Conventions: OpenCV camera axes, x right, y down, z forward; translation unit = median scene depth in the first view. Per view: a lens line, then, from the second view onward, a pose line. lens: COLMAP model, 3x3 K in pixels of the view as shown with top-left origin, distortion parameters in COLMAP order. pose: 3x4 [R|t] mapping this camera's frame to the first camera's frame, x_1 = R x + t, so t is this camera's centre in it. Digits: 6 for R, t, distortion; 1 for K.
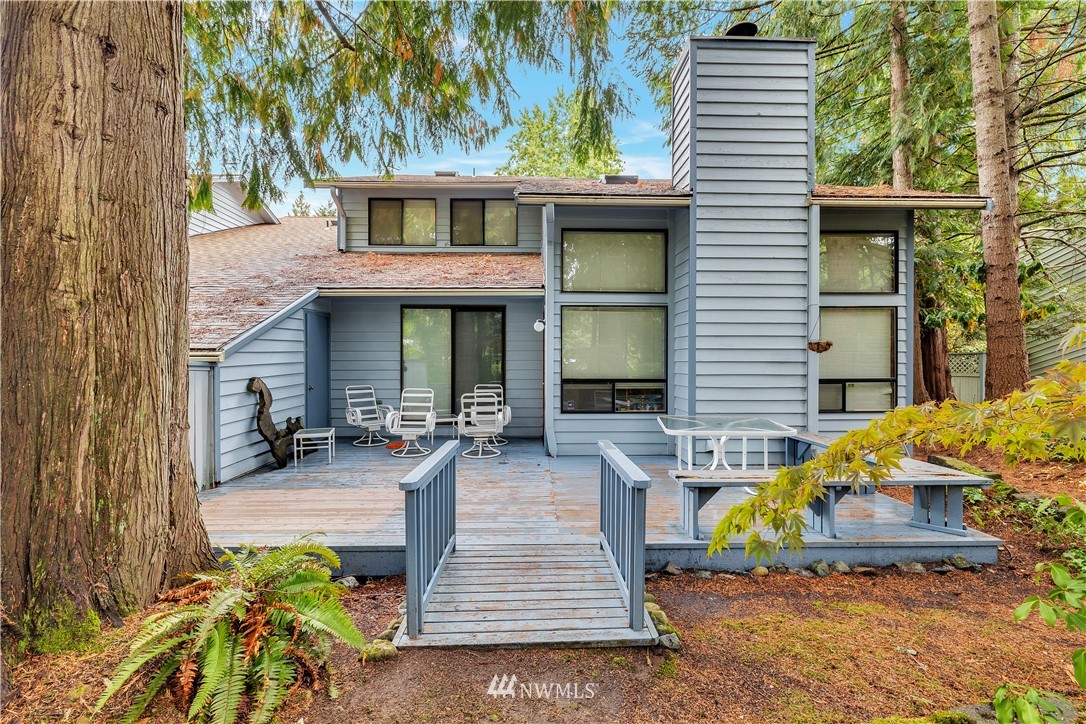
lens RADIAL K [[469.0, 0, 539.7], [0, 469.0, 363.9], [0, 0, 1]] dist [0.001016, -0.000241]
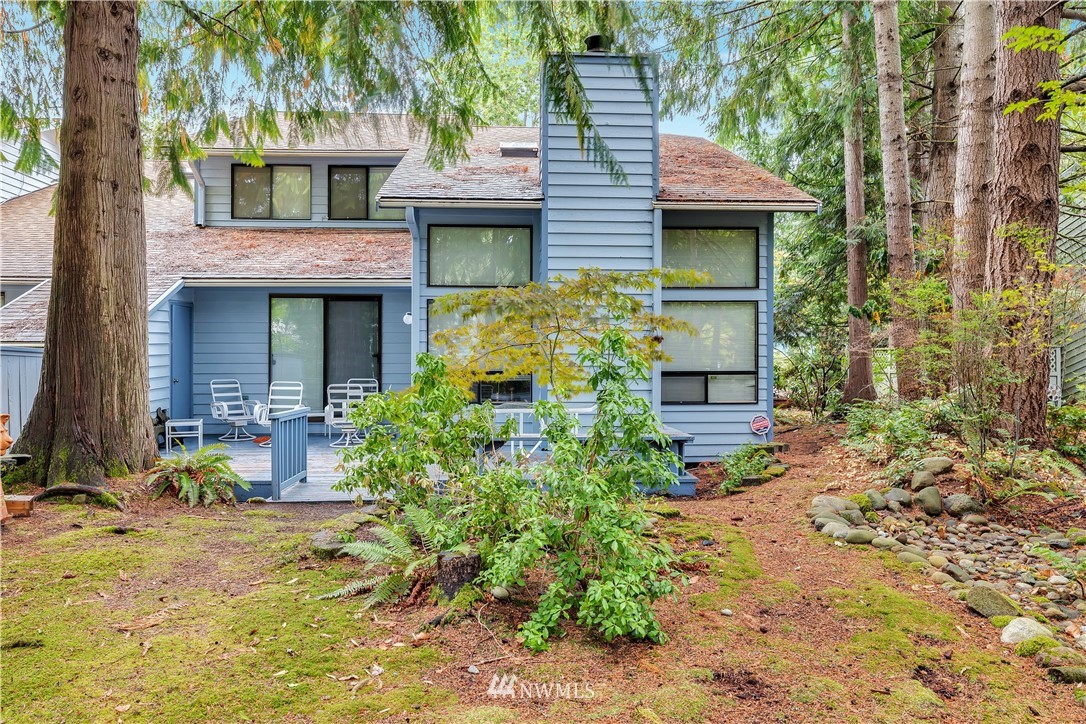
lens RADIAL K [[818.4, 0, 544.9], [0, 818.4, 358.5], [0, 0, 1]] dist [0.001607, -0.004208]
pose [[0.999308, 0.001249, 0.037179, 0.224343], [-0.001010, 0.999979, -0.006455, 0.015432], [-0.037186, 0.006413, 0.999288, -0.758099]]
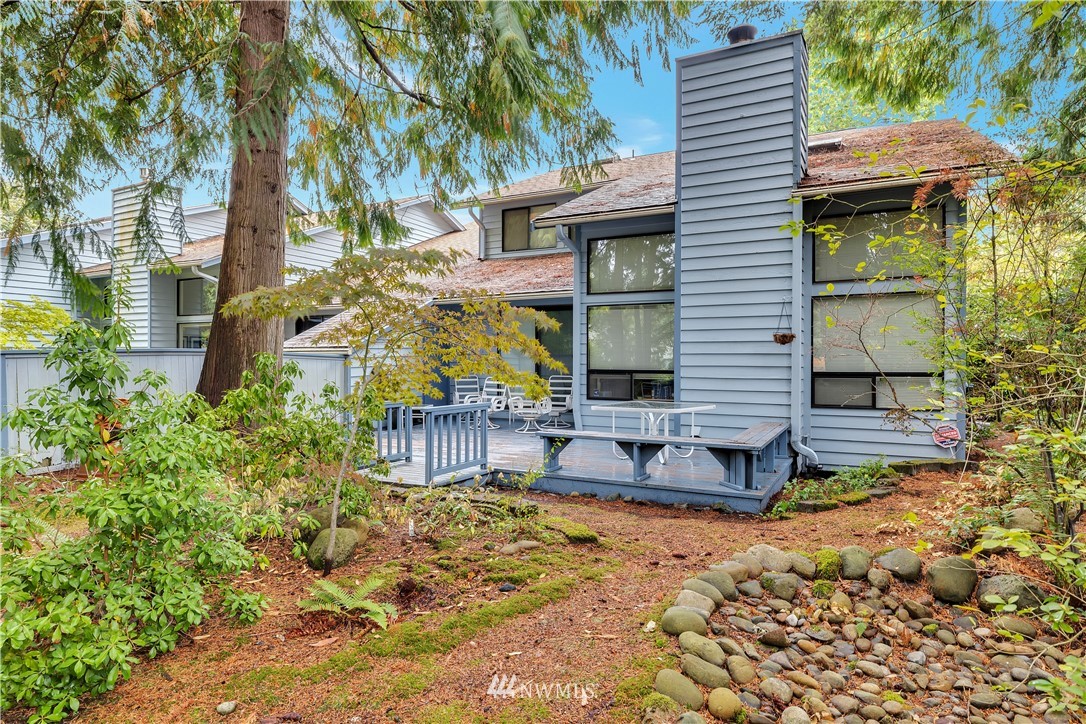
lens RADIAL K [[628.3, 0, 537.6], [0, 628.3, 361.7], [0, 0, 1]] dist [-0.000440, 0.000470]
pose [[0.867792, 0.002516, -0.496920, 0.673344], [-0.003443, 0.999994, -0.000949, 0.014101], [0.496915, 0.002535, 0.867796, -0.382466]]
